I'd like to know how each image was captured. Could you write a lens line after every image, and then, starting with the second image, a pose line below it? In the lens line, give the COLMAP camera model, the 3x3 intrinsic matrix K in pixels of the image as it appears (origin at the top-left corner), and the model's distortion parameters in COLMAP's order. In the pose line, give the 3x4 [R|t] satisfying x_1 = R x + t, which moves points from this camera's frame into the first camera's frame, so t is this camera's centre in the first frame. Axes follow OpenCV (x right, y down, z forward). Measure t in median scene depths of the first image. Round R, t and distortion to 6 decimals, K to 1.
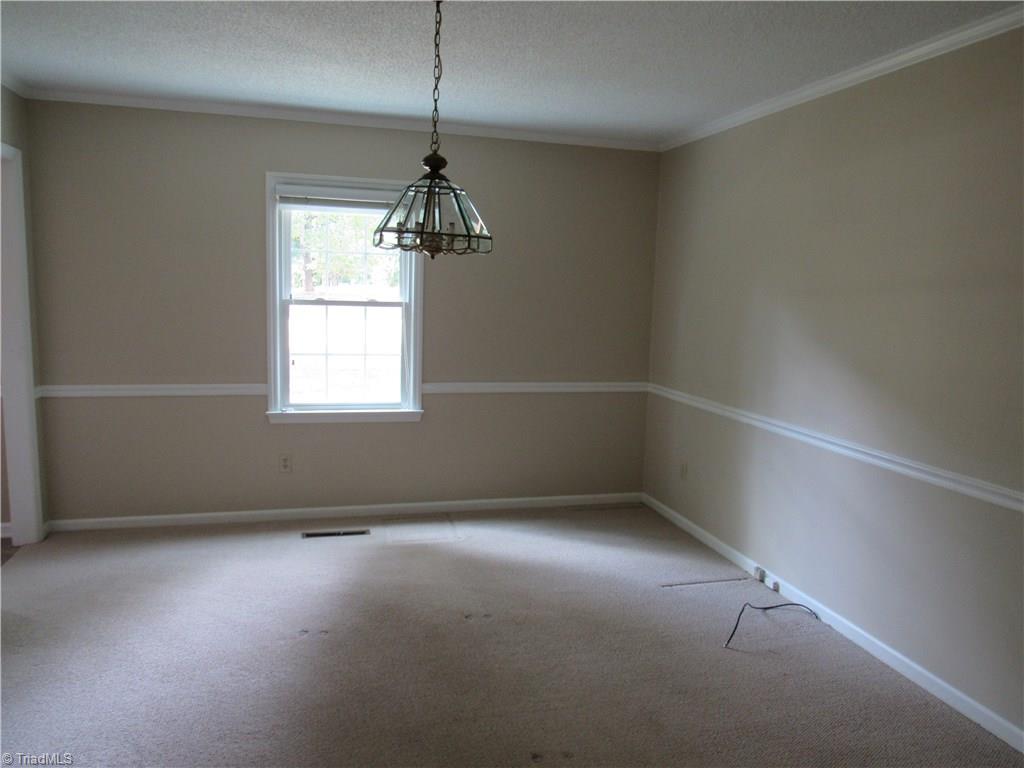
lens RADIAL K [[737.6, 0, 512.0], [0, 737.6, 384.0], [0, 0, 1]] dist [-0.017484, 0.003660]
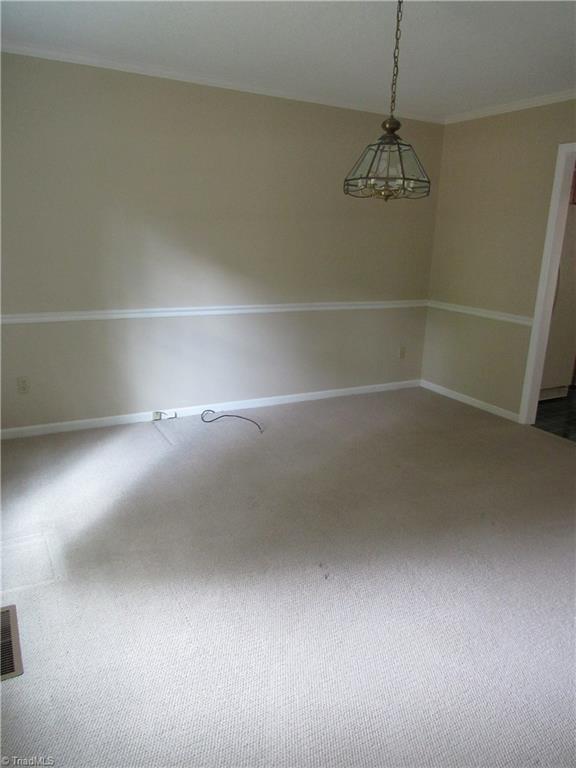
lens RADIAL K [[553.2, 0, 288.0], [0, 553.2, 384.0], [0, 0, 1]] dist [-0.017484, 0.003660]
pose [[-0.209196, -0.292986, 0.932950, -1.144328], [0.092780, 0.943809, 0.317200, -0.198555], [-0.973462, 0.152916, -0.170258, 1.466697]]
